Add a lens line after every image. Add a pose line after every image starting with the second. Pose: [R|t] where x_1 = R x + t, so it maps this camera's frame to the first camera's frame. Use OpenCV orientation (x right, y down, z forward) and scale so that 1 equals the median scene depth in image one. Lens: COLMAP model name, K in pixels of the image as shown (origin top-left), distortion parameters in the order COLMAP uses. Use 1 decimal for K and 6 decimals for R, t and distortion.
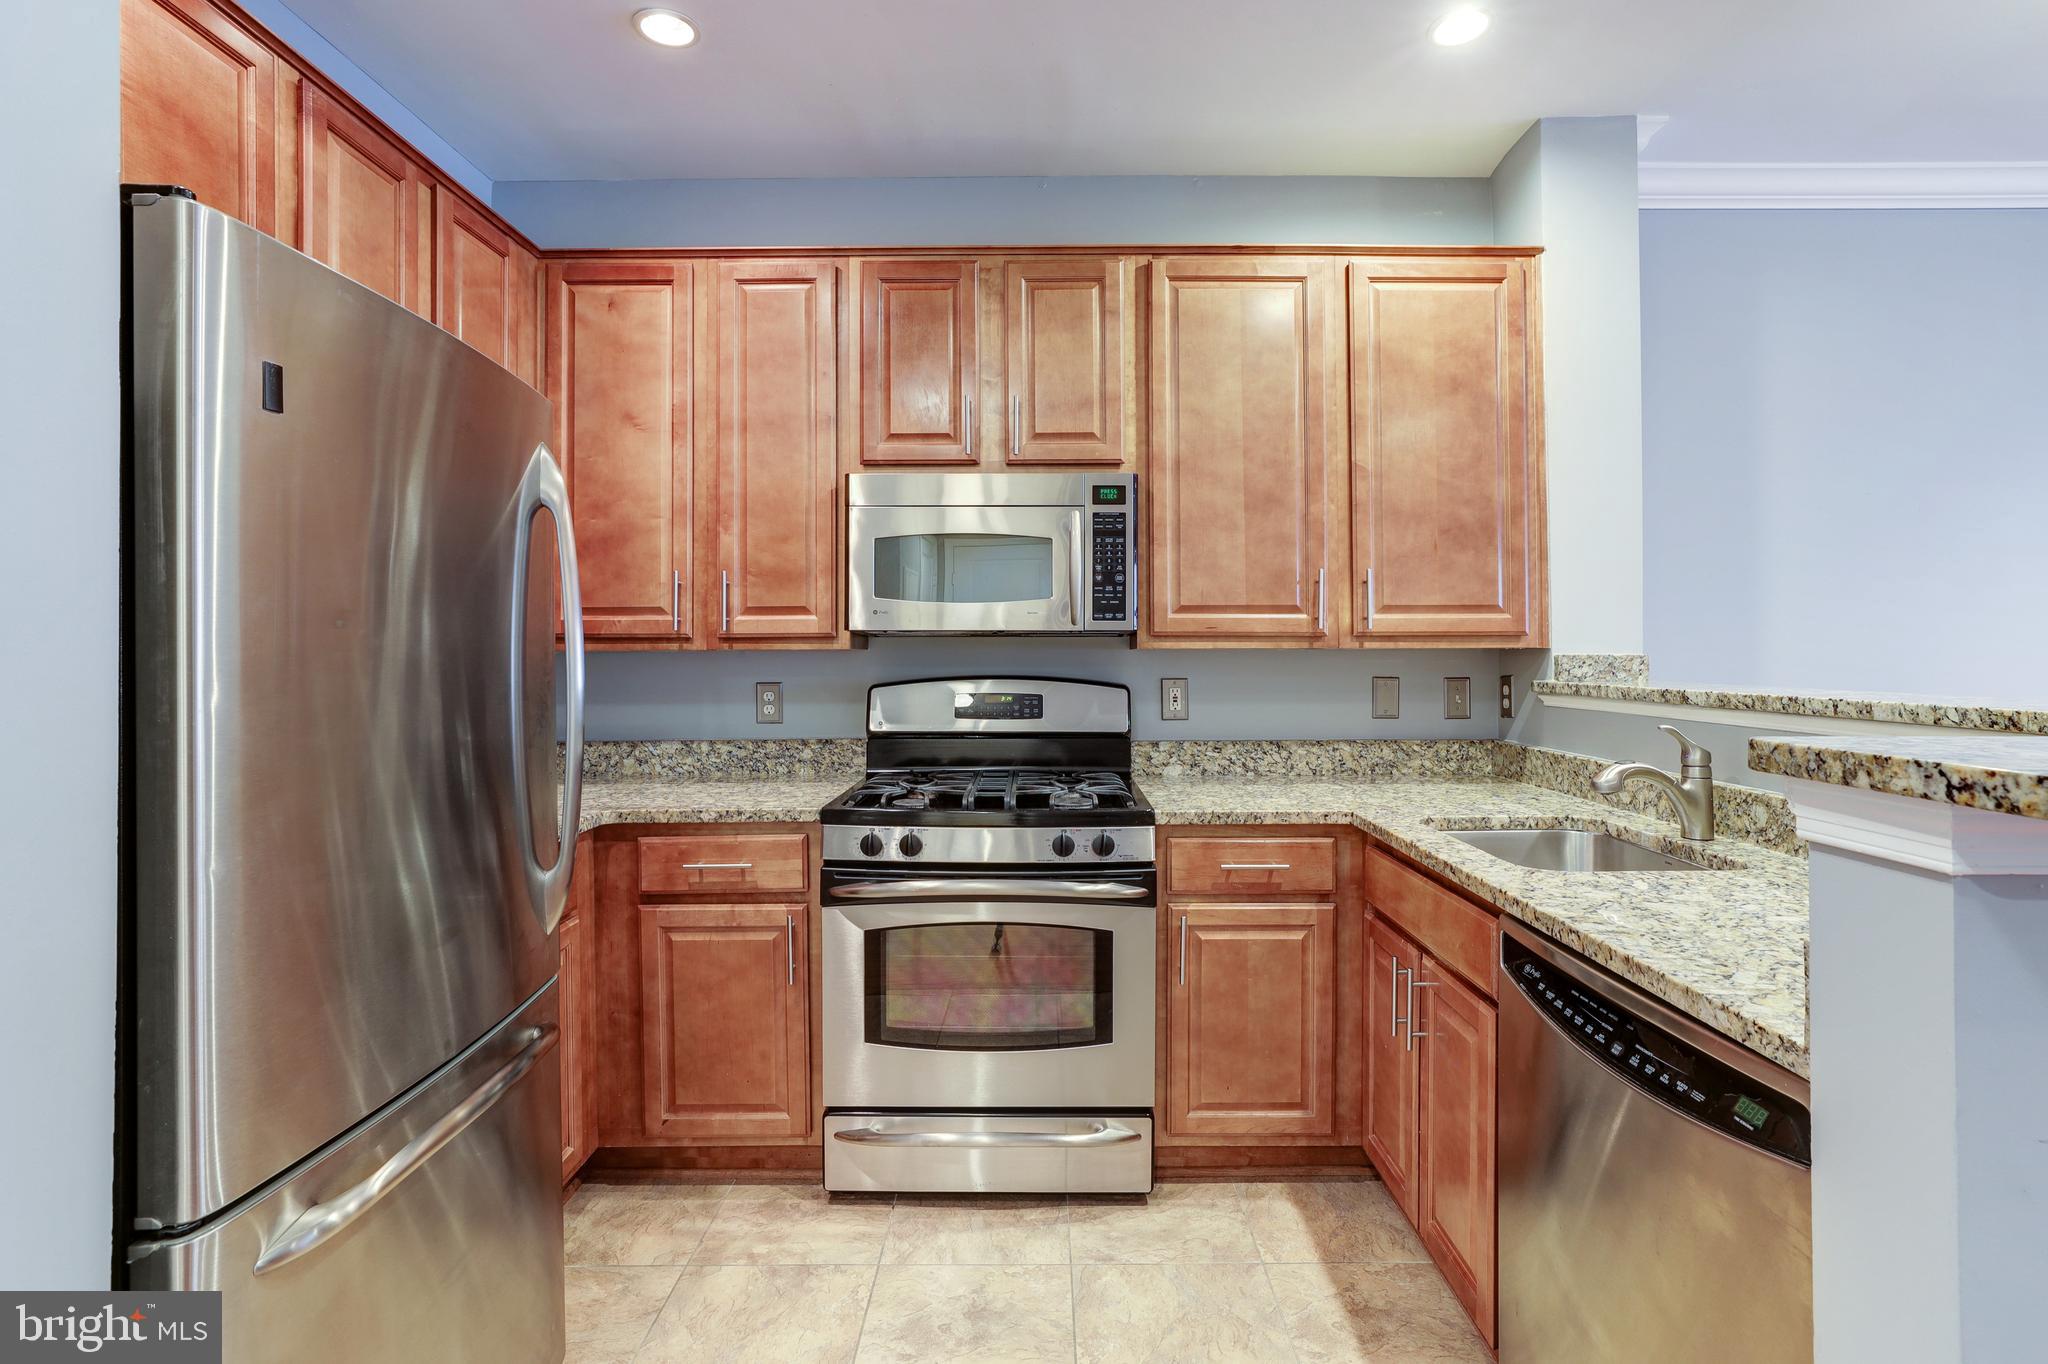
lens RADIAL K [[957.0, 0, 1045.2], [0, 957.0, 648.9], [0, 0, 1]] dist [-0.039525, 0.025594]
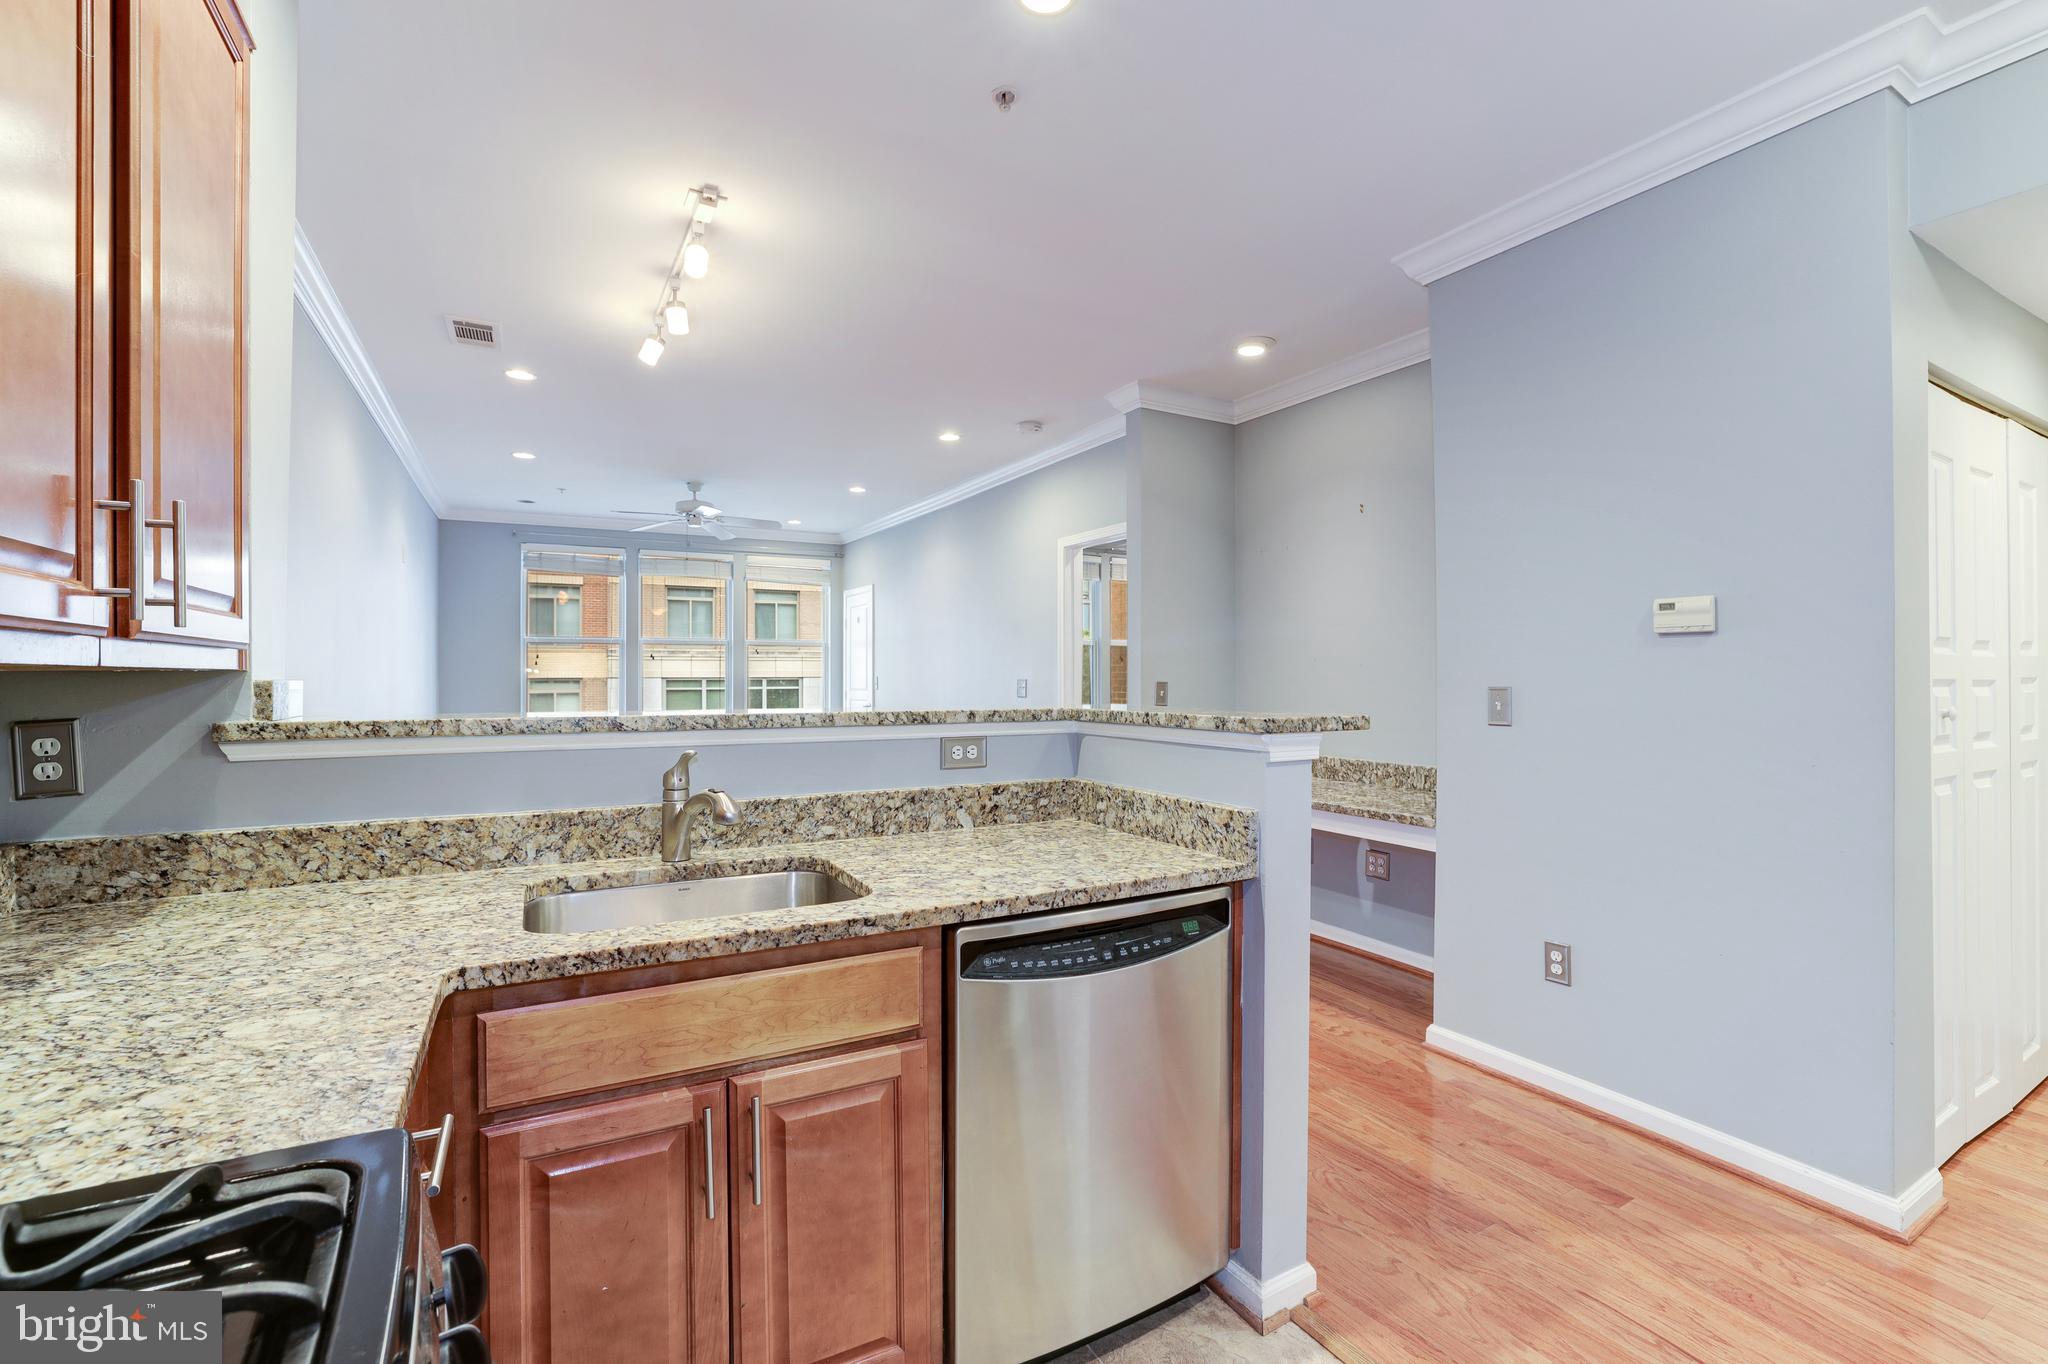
lens RADIAL K [[885.3, 0, 1024.7], [0, 885.3, 673.9], [0, 0, 1]] dist [-0.051141, 0.018627]
pose [[-0.485053, 0.006263, 0.874462, -0.234207], [-0.001540, 0.999967, -0.008016, 0.005436], [-0.874483, -0.005235, -0.485027, 0.832164]]
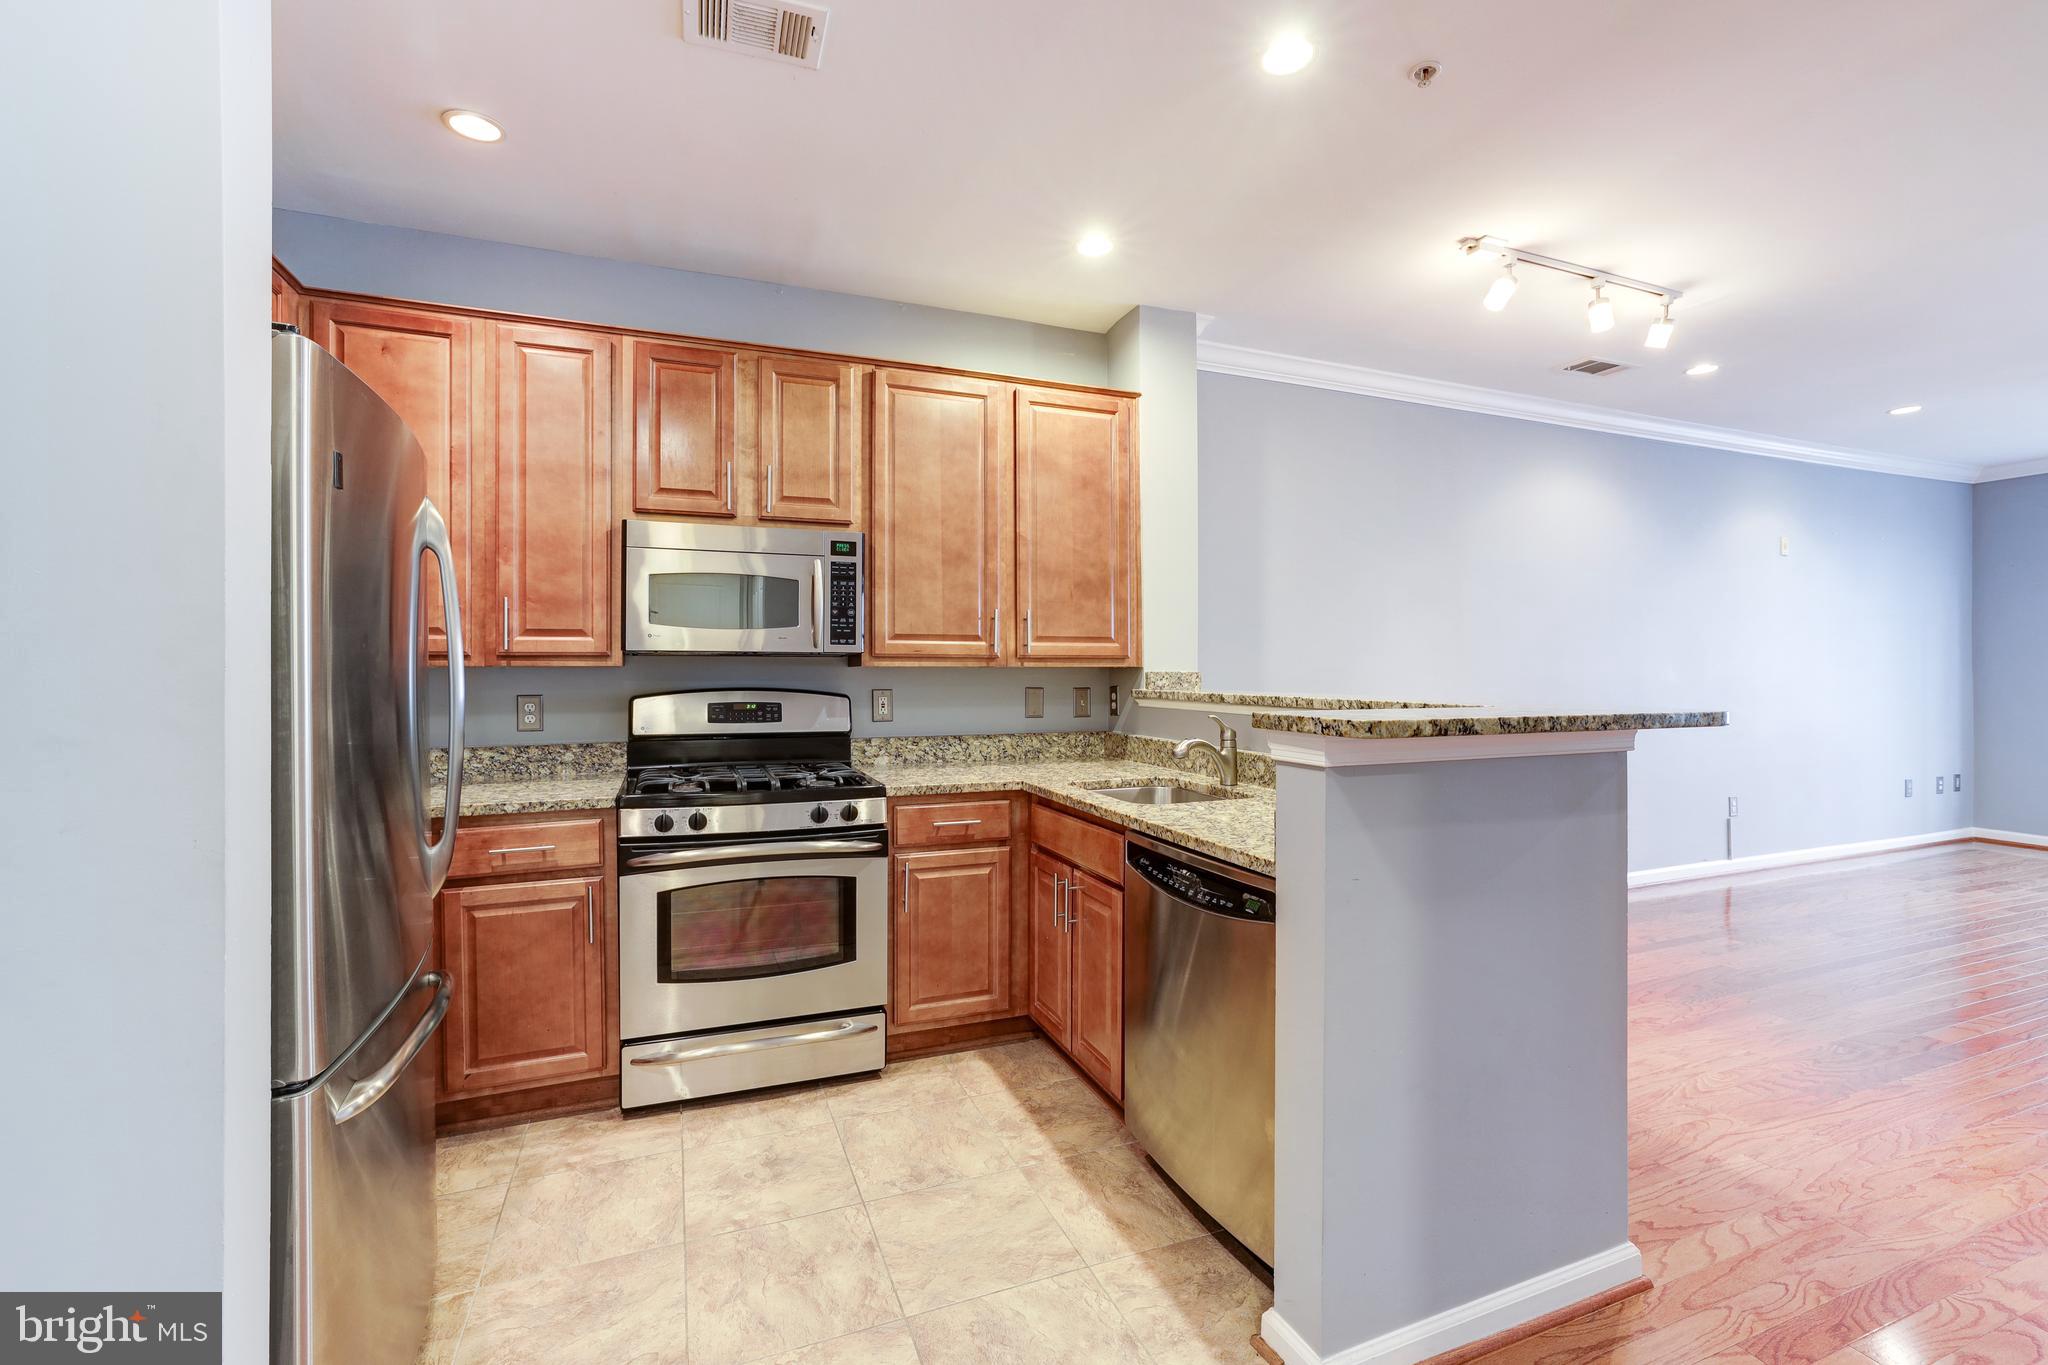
lens RADIAL K [[879.4, 0, 1024.0], [0, 879.4, 670.1], [0, 0, 1]] dist [-0.037586, 0.022941]
pose [[0.929677, 0.002150, 0.368370, -0.141325], [-0.003730, 0.999987, 0.003575, -0.000303], [-0.368357, -0.004698, 0.929673, -0.199275]]
